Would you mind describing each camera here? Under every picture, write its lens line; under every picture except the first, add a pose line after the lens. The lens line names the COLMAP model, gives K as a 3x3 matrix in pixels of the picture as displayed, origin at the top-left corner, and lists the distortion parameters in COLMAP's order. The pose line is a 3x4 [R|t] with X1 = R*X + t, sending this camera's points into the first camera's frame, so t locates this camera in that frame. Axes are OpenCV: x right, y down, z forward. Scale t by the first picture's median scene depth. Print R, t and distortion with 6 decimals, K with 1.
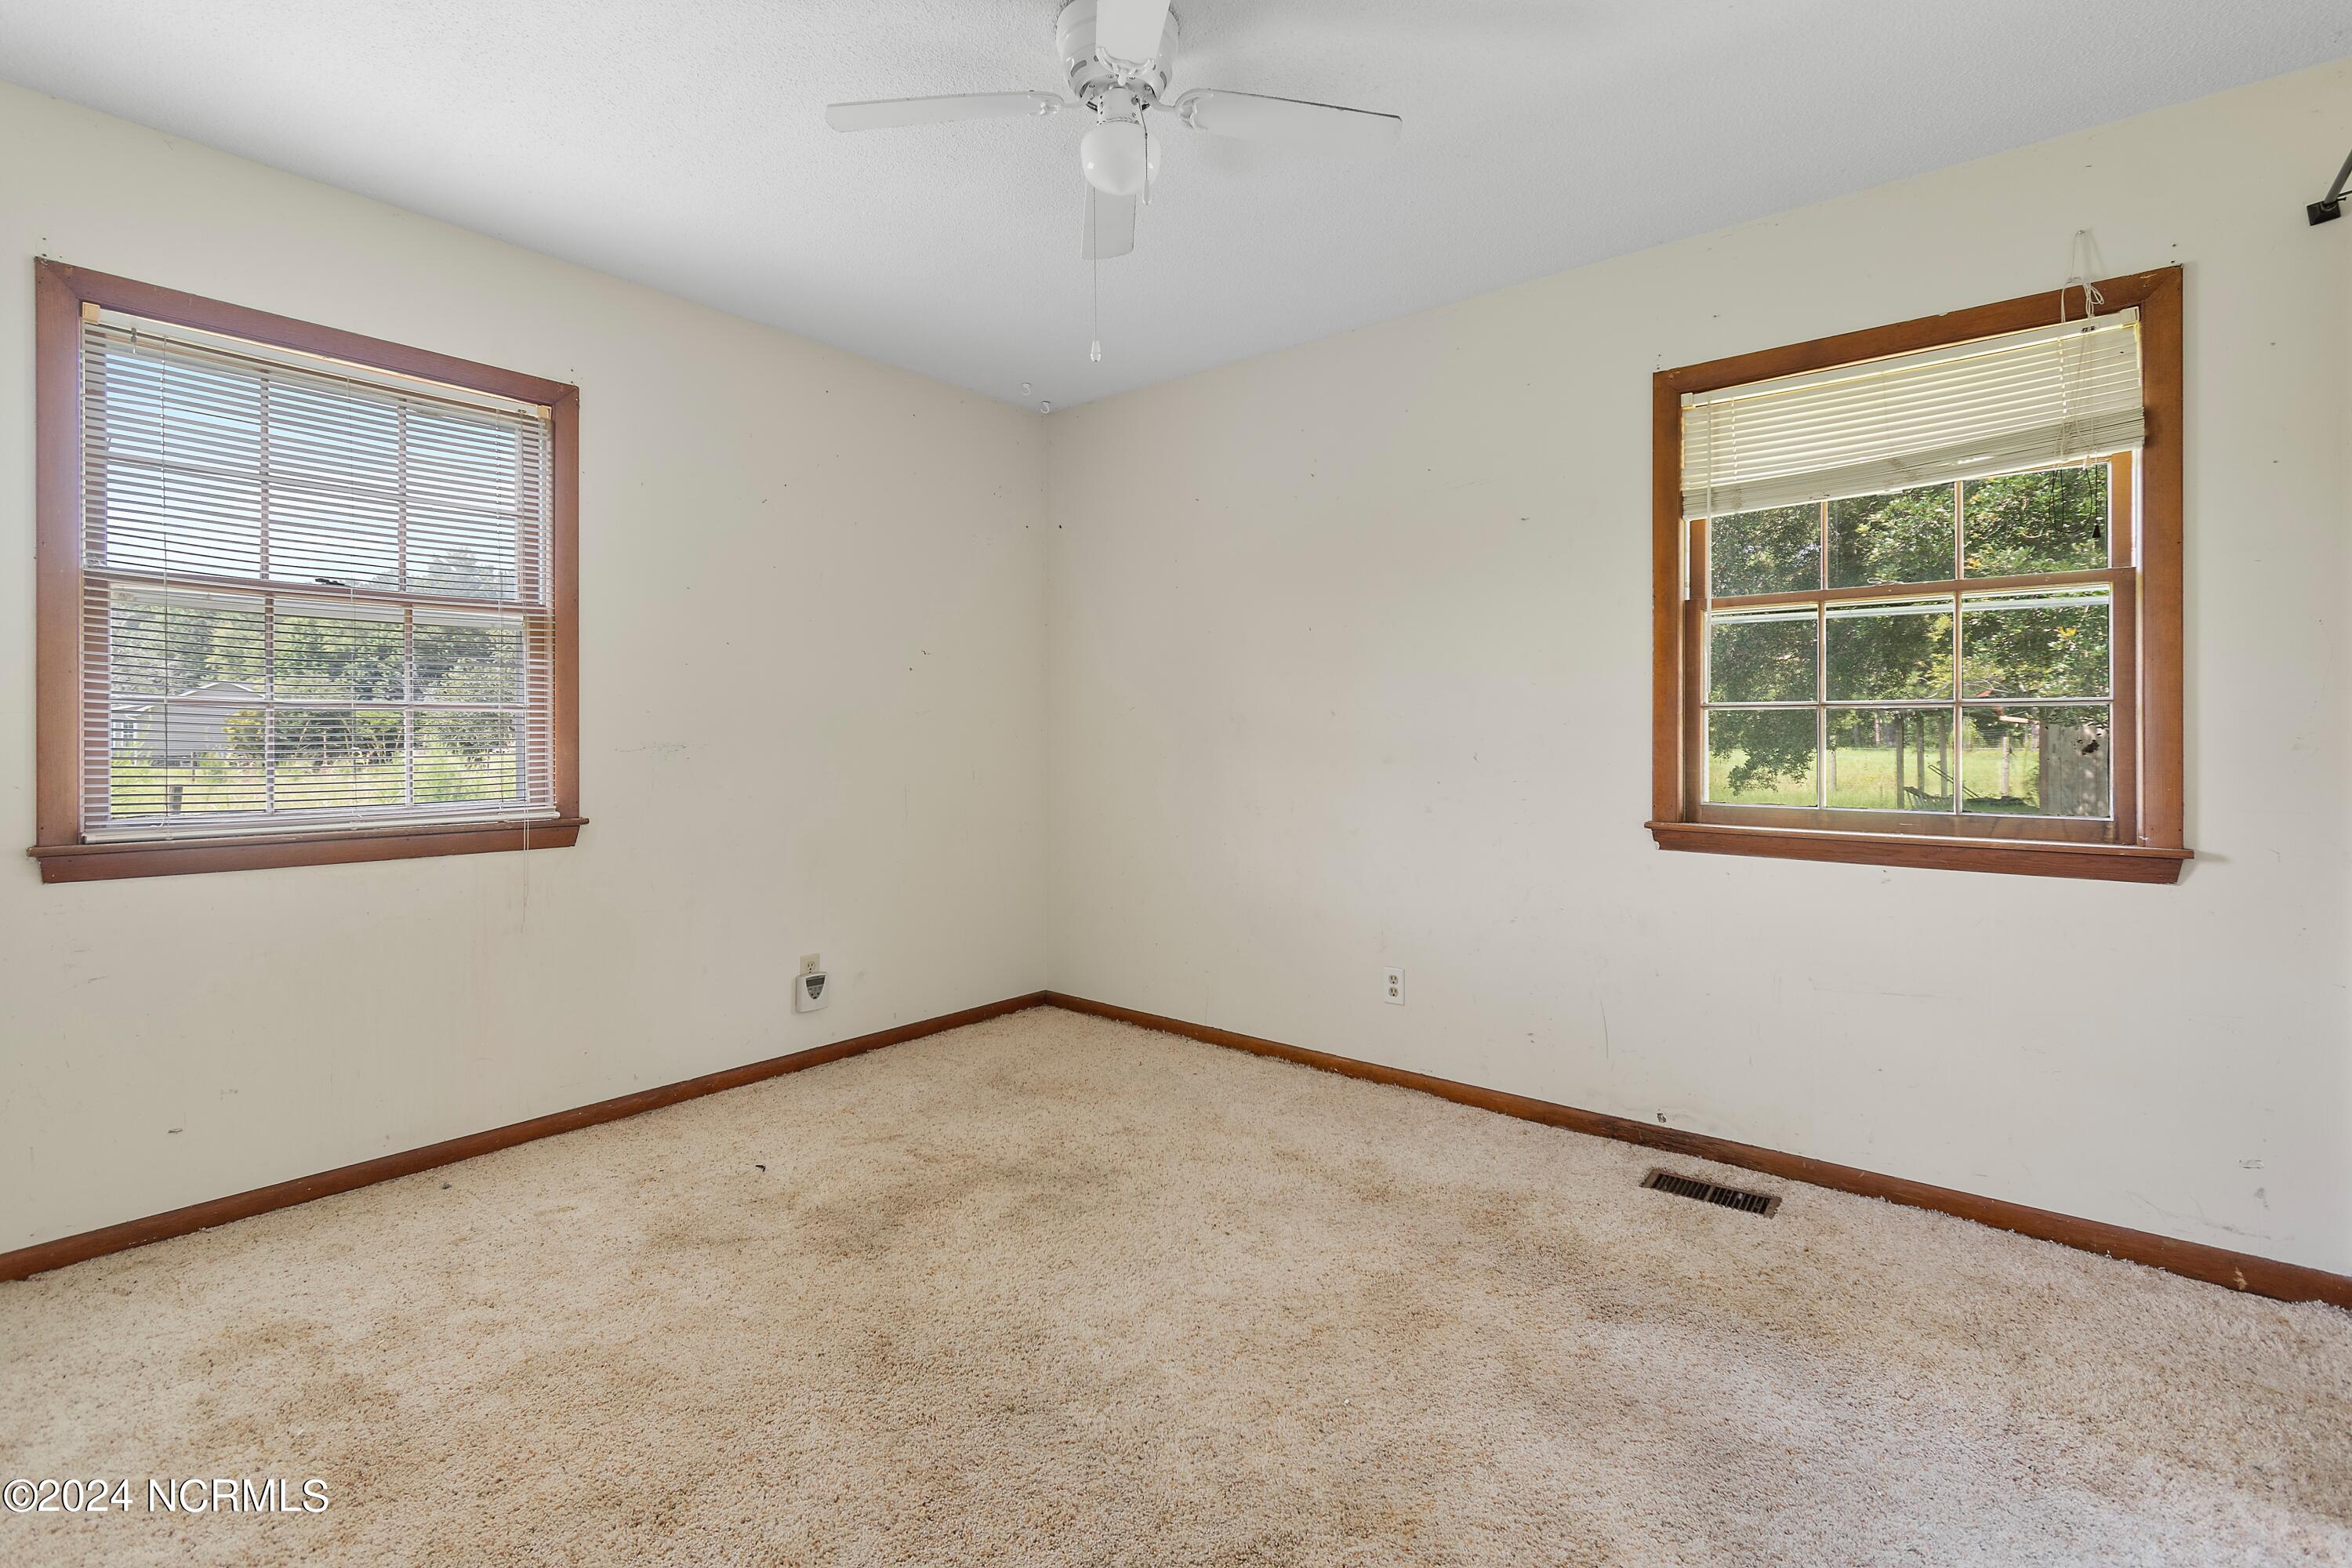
lens RADIAL K [[1049.9, 0, 1134.3], [0, 1049.9, 733.3], [0, 0, 1]] dist [0.006381, -0.002859]
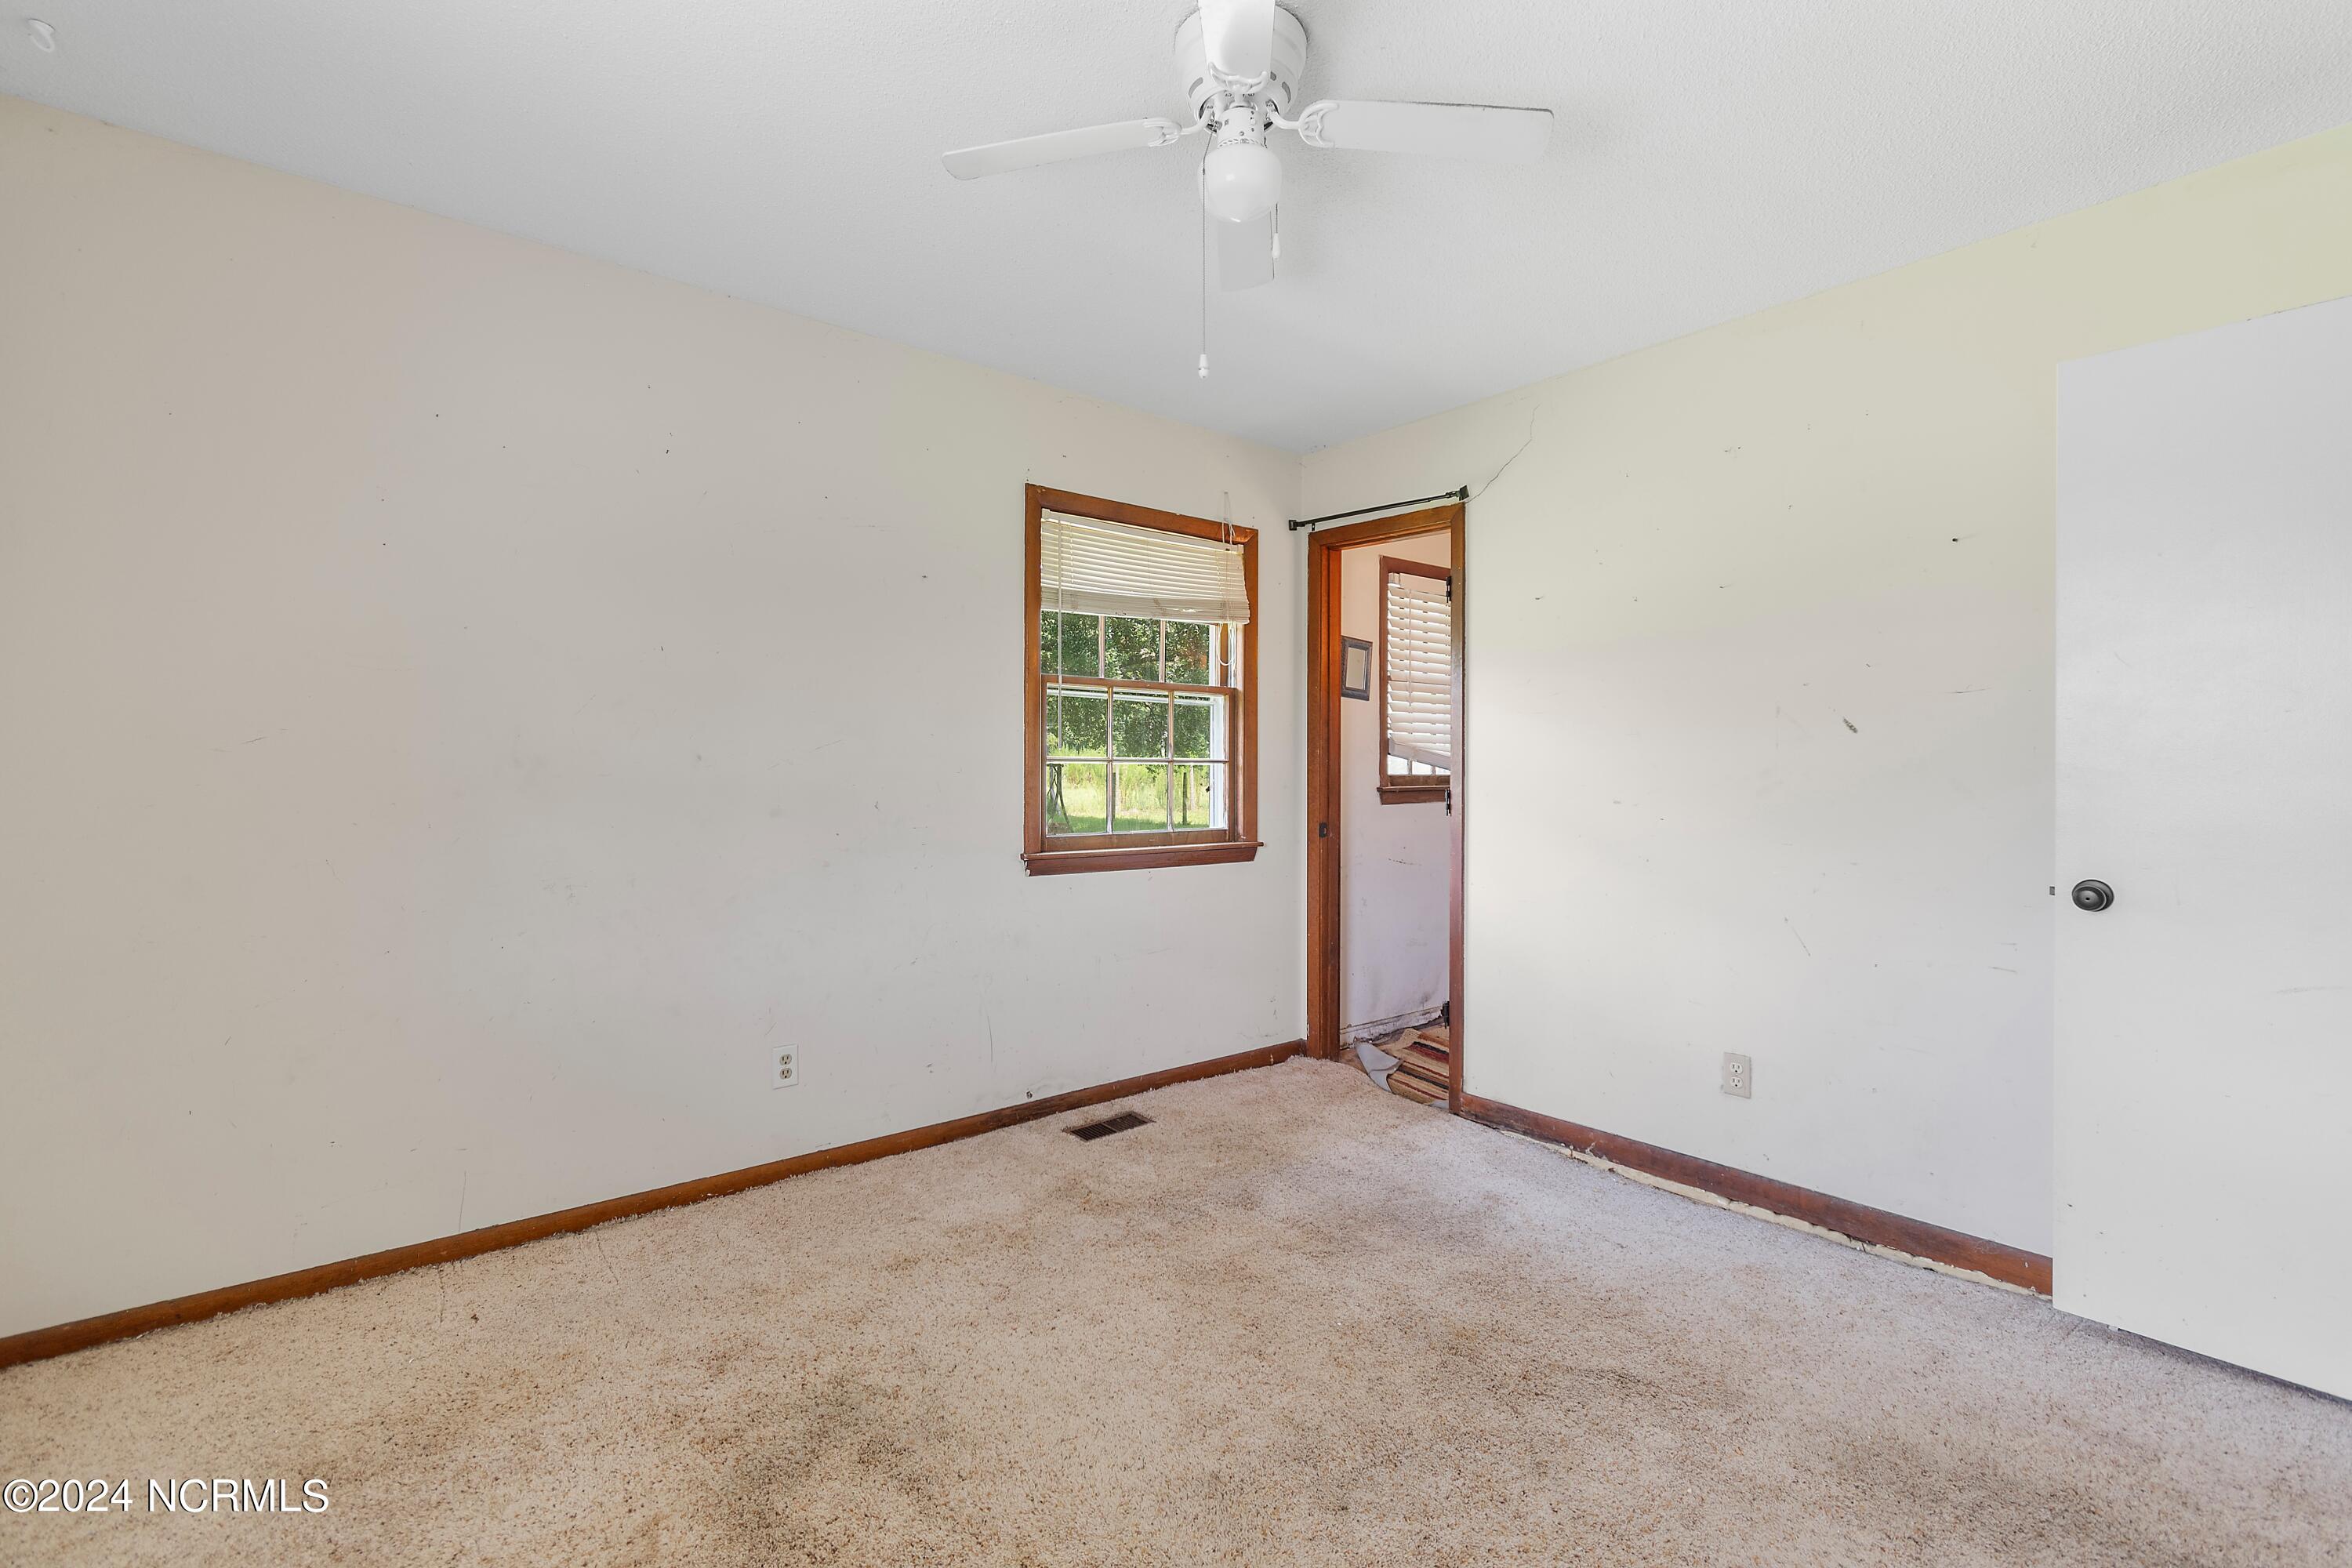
lens RADIAL K [[1049.9, 0, 1172.5], [0, 1049.9, 785.0], [0, 0, 1]] dist [0.006381, -0.002859]
pose [[0.183827, -0.012150, 0.982883, -0.724840], [-0.002054, 0.999917, 0.012744, -0.012180], [-0.982956, -0.004361, 0.183787, 0.665815]]
